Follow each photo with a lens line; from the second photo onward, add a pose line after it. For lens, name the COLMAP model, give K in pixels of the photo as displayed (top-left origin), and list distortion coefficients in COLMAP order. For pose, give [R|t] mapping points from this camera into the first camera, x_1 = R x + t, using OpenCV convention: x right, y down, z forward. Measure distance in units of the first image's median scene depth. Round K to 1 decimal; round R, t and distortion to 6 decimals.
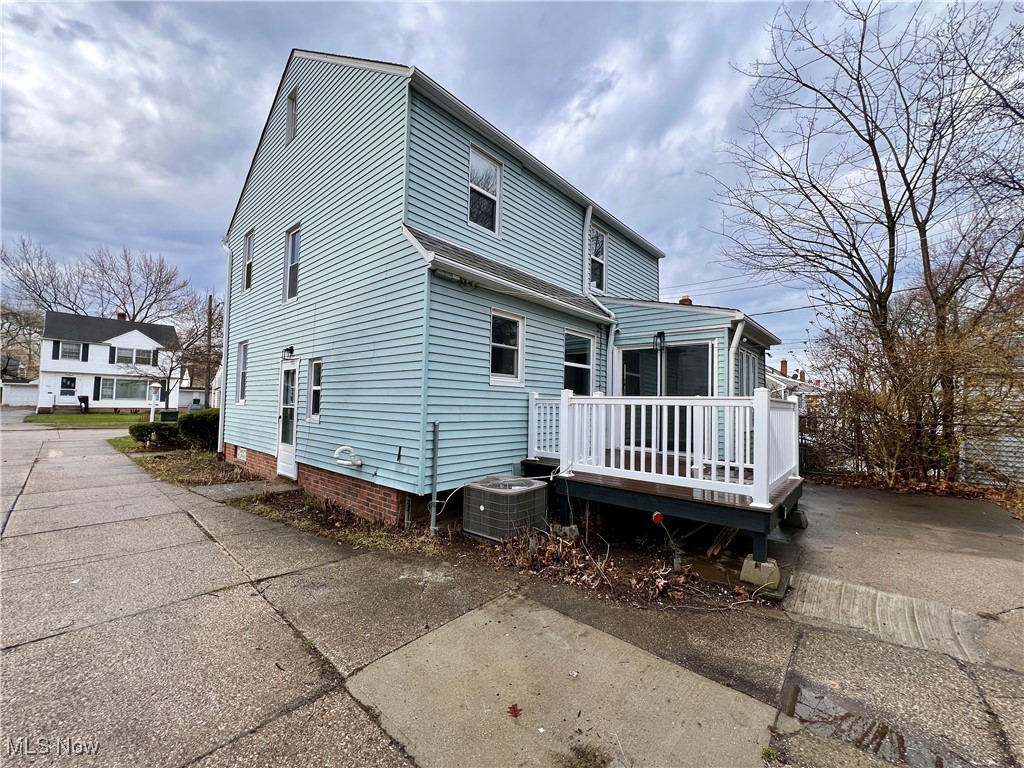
lens RADIAL K [[407.0, 0, 510.8], [0, 407.0, 382.4], [0, 0, 1]] dist [-0.008884, 0.000153]
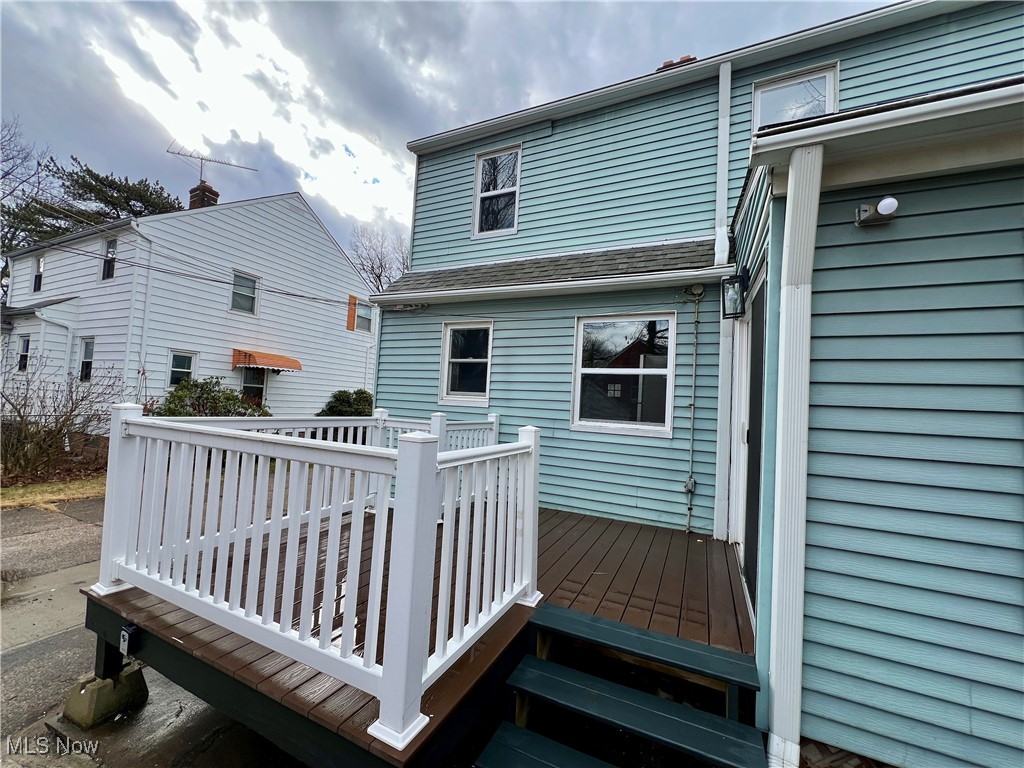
lens RADIAL K [[407.0, 0, 509.1], [0, 407.0, 390.0], [0, 0, 1]] dist [-0.008884, 0.000153]
pose [[0.270935, -0.047833, -0.961408, 0.802115], [-0.004473, 0.998691, -0.050949, 0.017368], [0.962587, 0.018104, 0.270367, 0.802482]]
